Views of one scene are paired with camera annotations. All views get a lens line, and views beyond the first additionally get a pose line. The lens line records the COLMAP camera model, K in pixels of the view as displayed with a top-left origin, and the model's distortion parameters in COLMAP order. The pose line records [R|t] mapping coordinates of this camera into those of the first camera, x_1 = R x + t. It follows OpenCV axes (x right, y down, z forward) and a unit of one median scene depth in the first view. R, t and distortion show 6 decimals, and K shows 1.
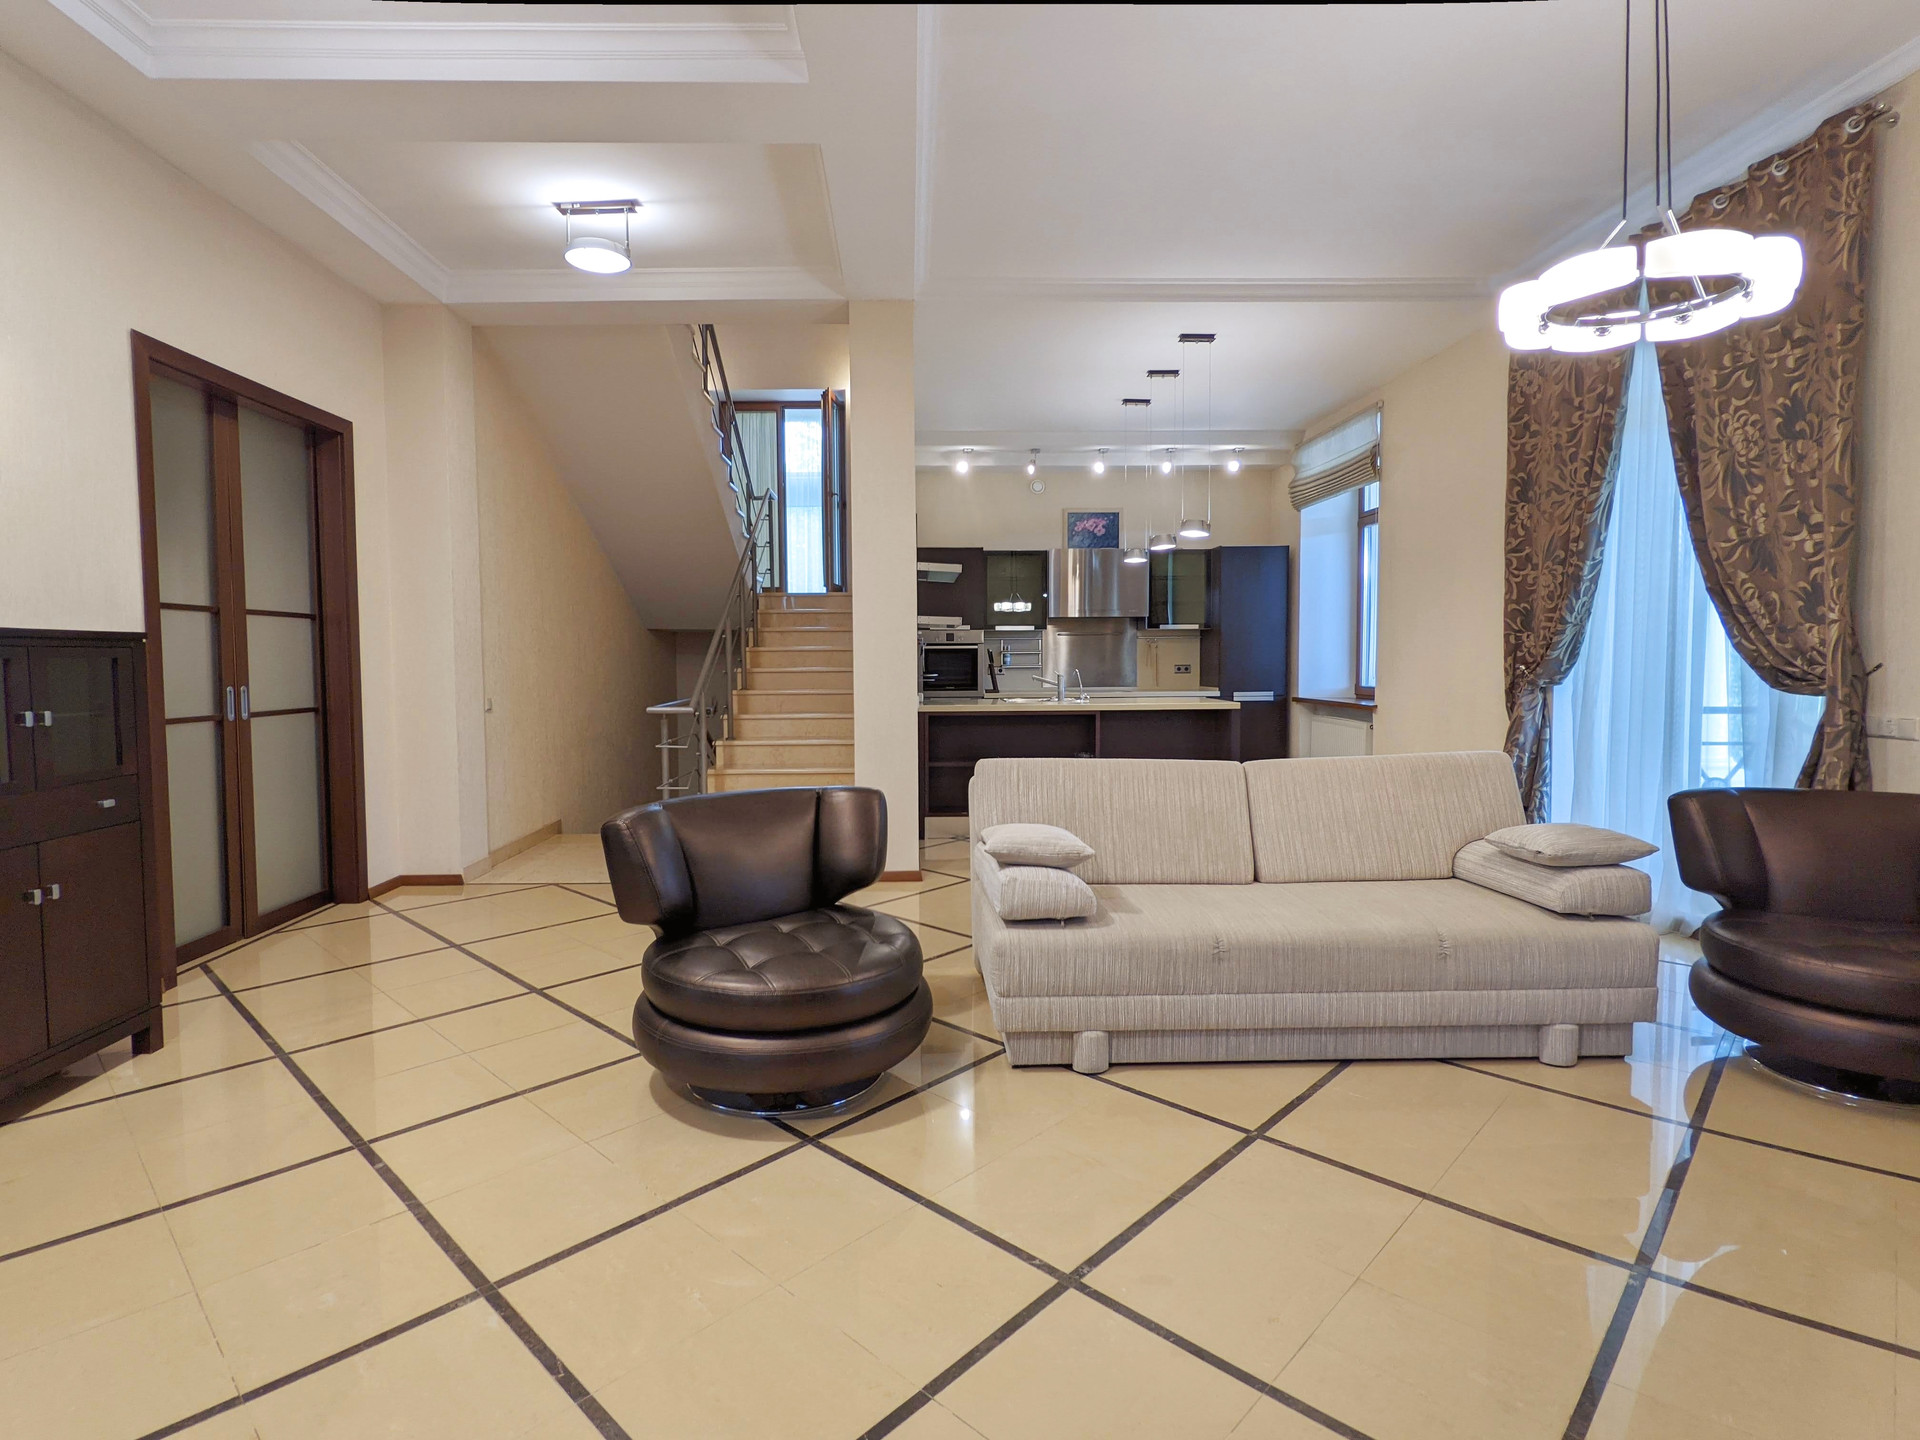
lens RADIAL K [[889.4, 0, 955.6], [0, 889.4, 710.7], [0, 0, 1]] dist [-0.001240, 0.000161]
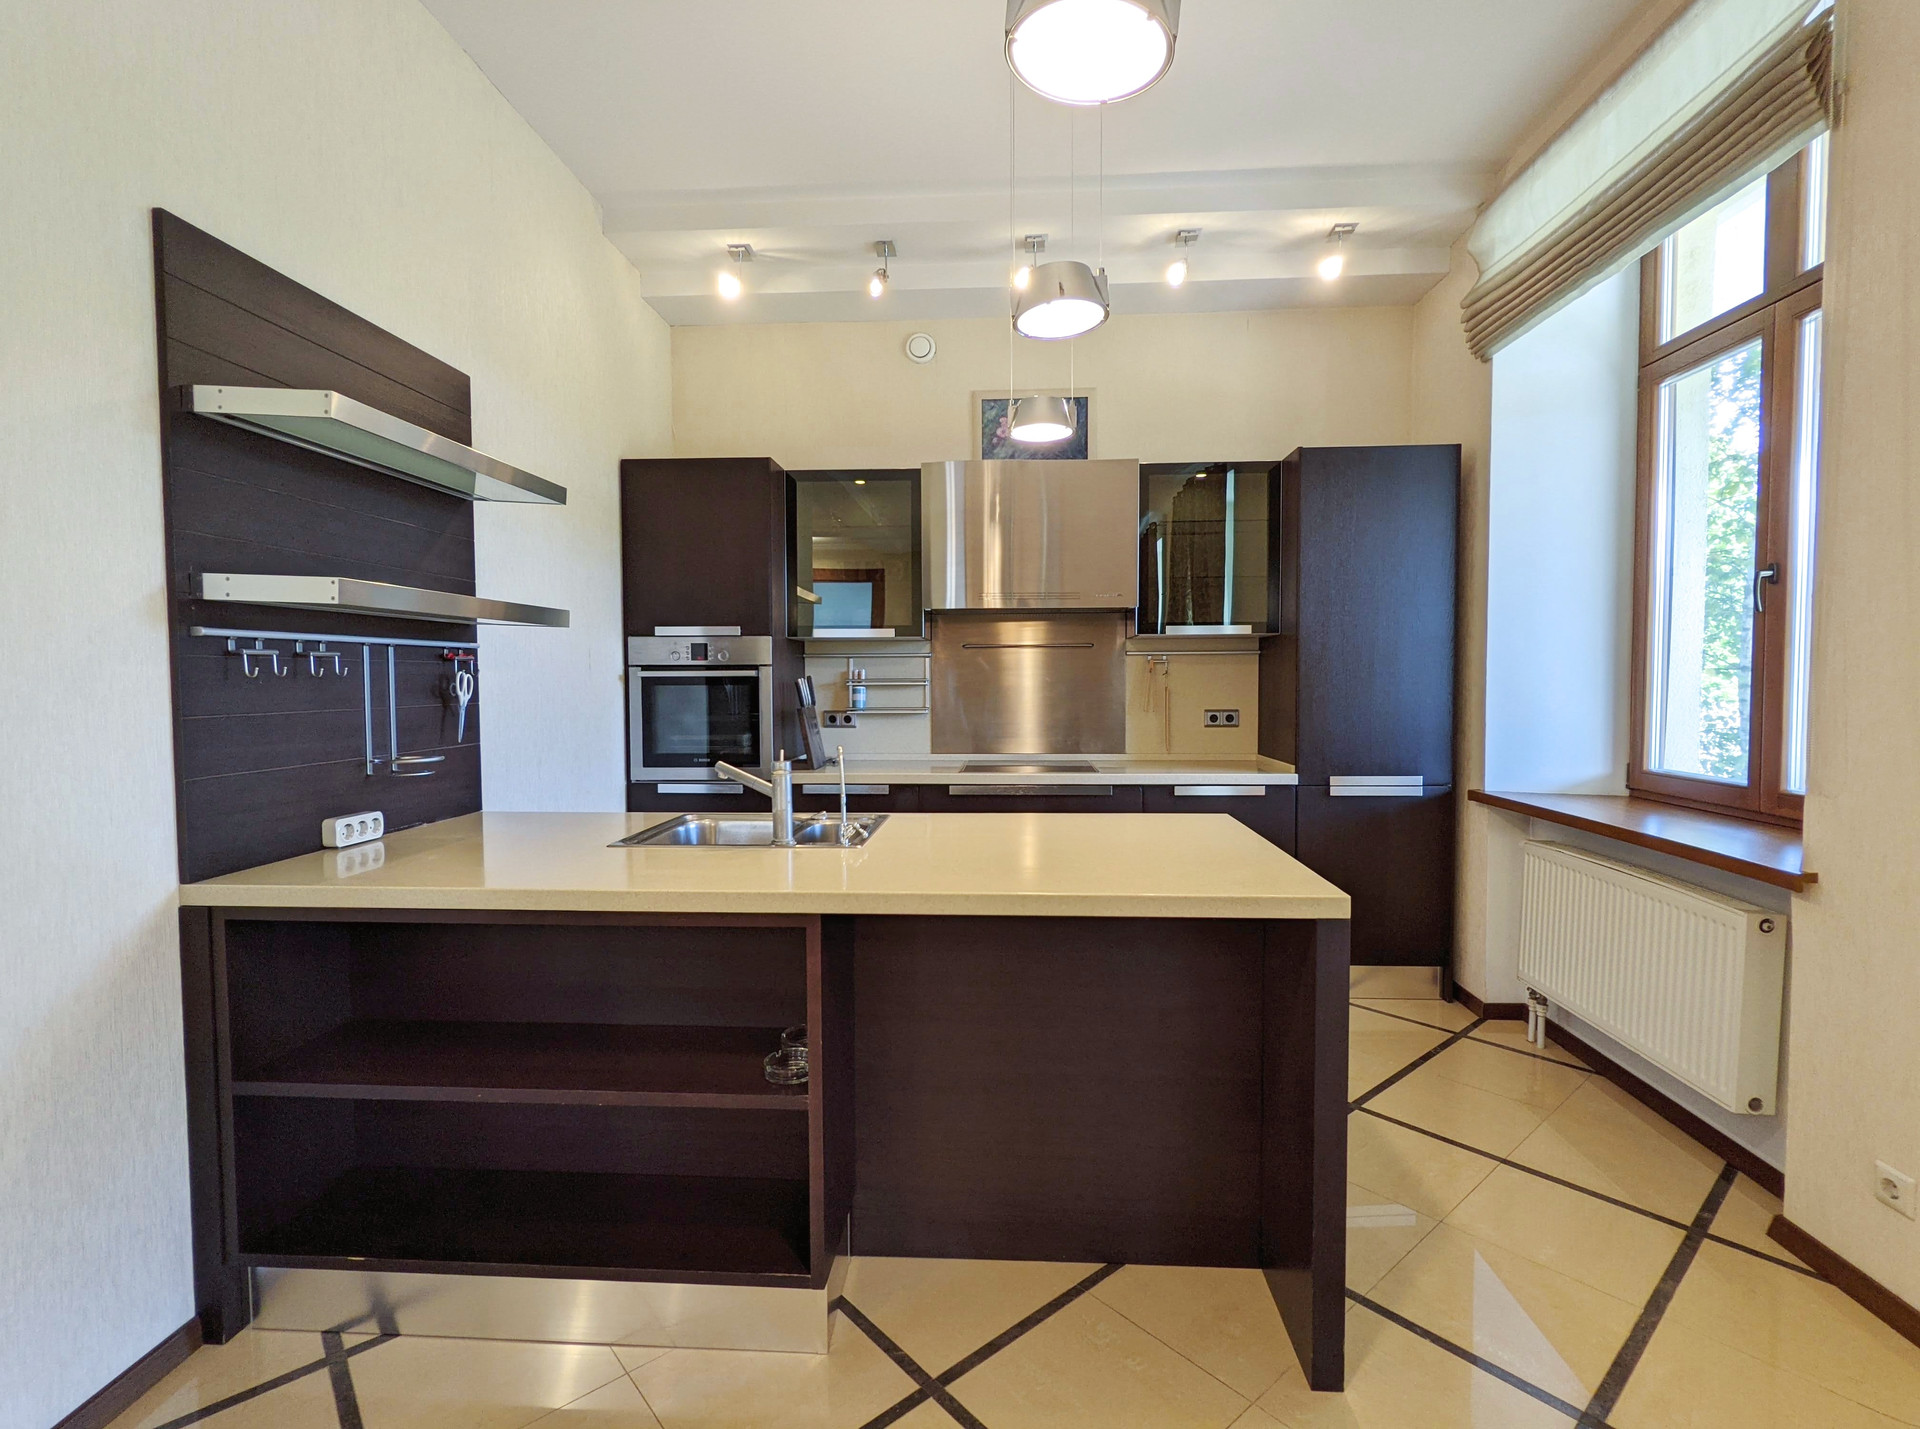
lens RADIAL K [[889.4, 0, 957.3], [0, 889.4, 713.8], [0, 0, 1]] dist [-0.001240, 0.000161]
pose [[0.995100, 0.007573, -0.098581, 0.173118], [-0.009005, 0.999860, -0.014096, -0.044638], [0.098461, 0.014914, 0.995029, 0.544524]]
